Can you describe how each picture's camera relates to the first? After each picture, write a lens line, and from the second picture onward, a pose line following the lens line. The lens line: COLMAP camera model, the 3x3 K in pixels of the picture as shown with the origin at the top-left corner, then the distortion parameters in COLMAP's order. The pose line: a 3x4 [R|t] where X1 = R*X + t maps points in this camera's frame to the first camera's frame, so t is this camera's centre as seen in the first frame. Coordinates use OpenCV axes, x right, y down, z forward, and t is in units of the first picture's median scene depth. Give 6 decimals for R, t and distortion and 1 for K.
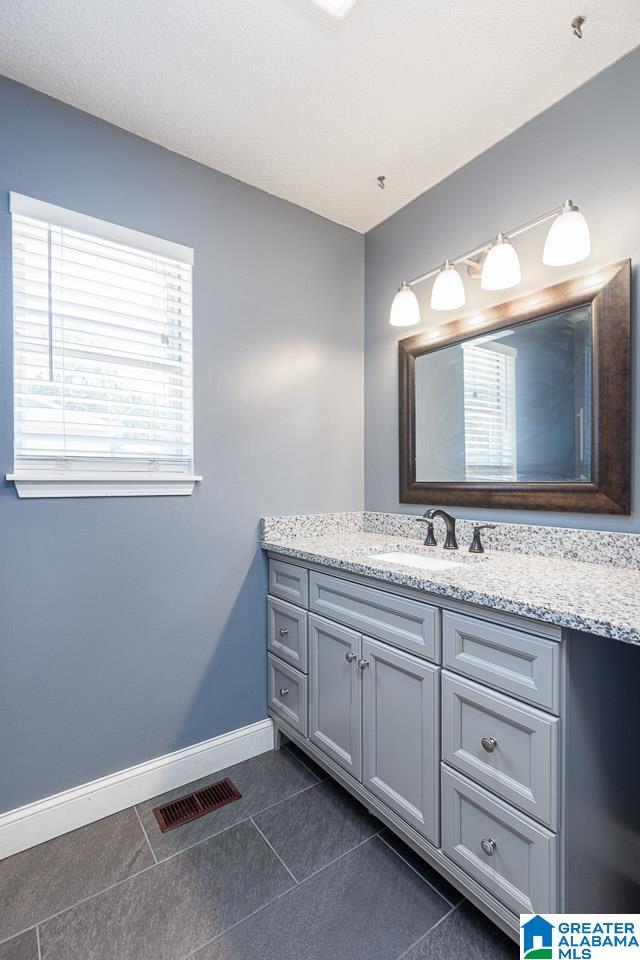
lens RADIAL K [[429.0, 0, 327.1], [0, 429.0, 485.2], [0, 0, 1]] dist [0.004765, -0.002172]
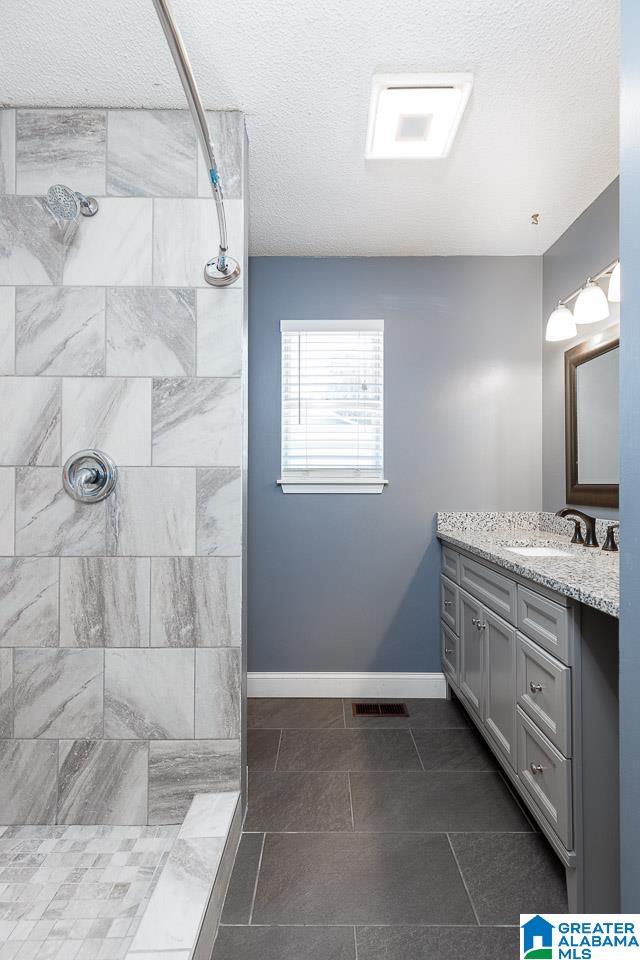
lens RADIAL K [[429.0, 0, 318.8], [0, 429.0, 479.4], [0, 0, 1]] dist [0.004765, -0.002172]
pose [[0.795096, -0.007871, -0.606433, 0.381357], [-0.005156, 0.999792, -0.019736, 0.005307], [0.606462, 0.018818, 0.794890, -0.250340]]
